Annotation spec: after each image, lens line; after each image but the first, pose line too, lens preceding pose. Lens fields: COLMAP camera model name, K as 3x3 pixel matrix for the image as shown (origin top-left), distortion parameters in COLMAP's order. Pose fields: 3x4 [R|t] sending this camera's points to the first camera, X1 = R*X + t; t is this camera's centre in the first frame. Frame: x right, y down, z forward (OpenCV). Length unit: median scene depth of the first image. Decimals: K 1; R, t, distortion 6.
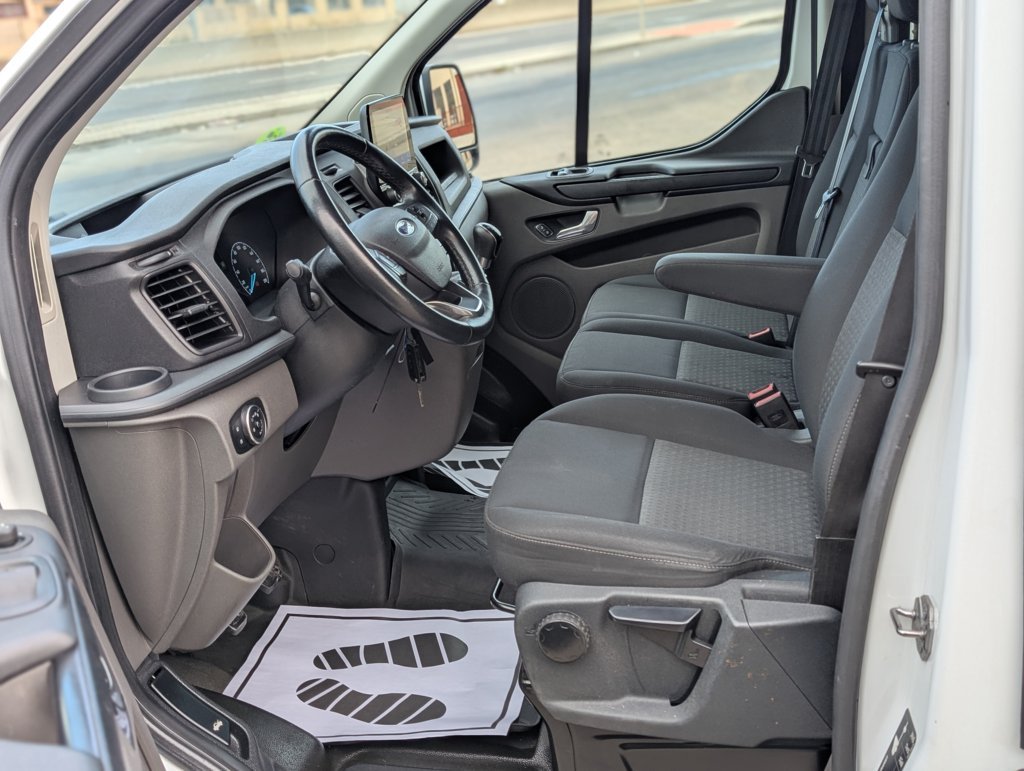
lens RADIAL K [[1117.0, 0, 512.0], [0, 1117.0, 385.5], [0, 0, 1]] dist [0.128302, -0.330623]
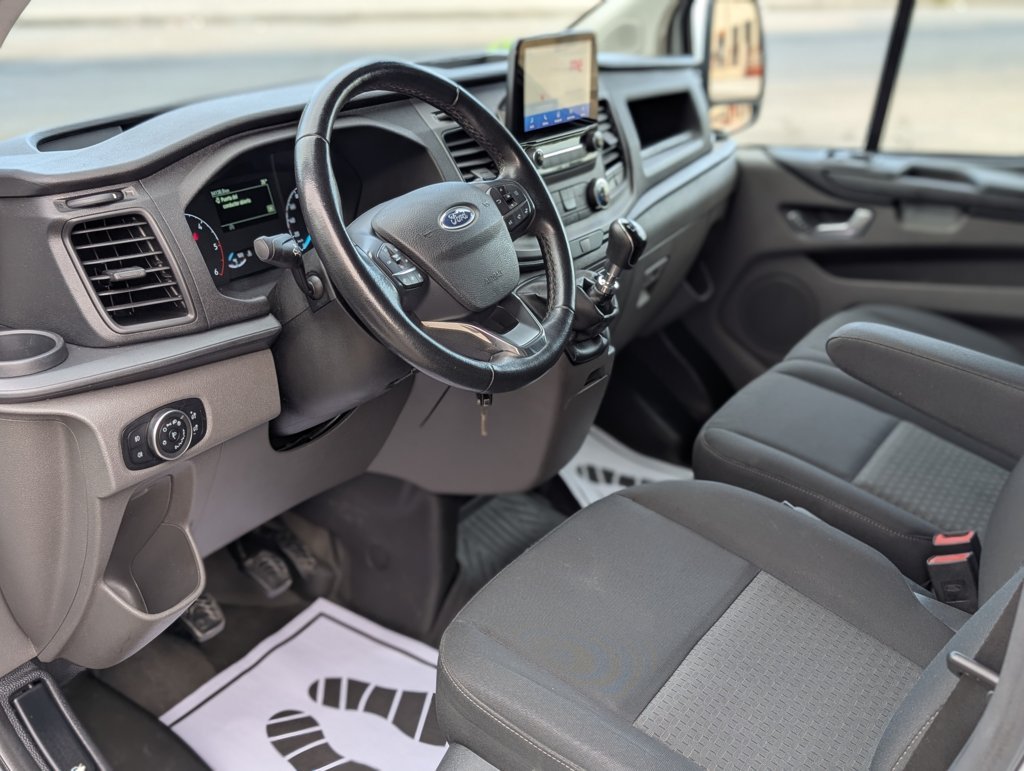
lens RADIAL K [[1132.9, 0, 512.2], [0, 1132.9, 359.7], [0, 0, 1]] dist [0.044227, -0.019435]
pose [[0.920361, 0.254738, -0.296722, 0.197180], [-0.236088, 0.966805, 0.097722, -0.140693], [0.311766, -0.019887, 0.949951, 0.317009]]
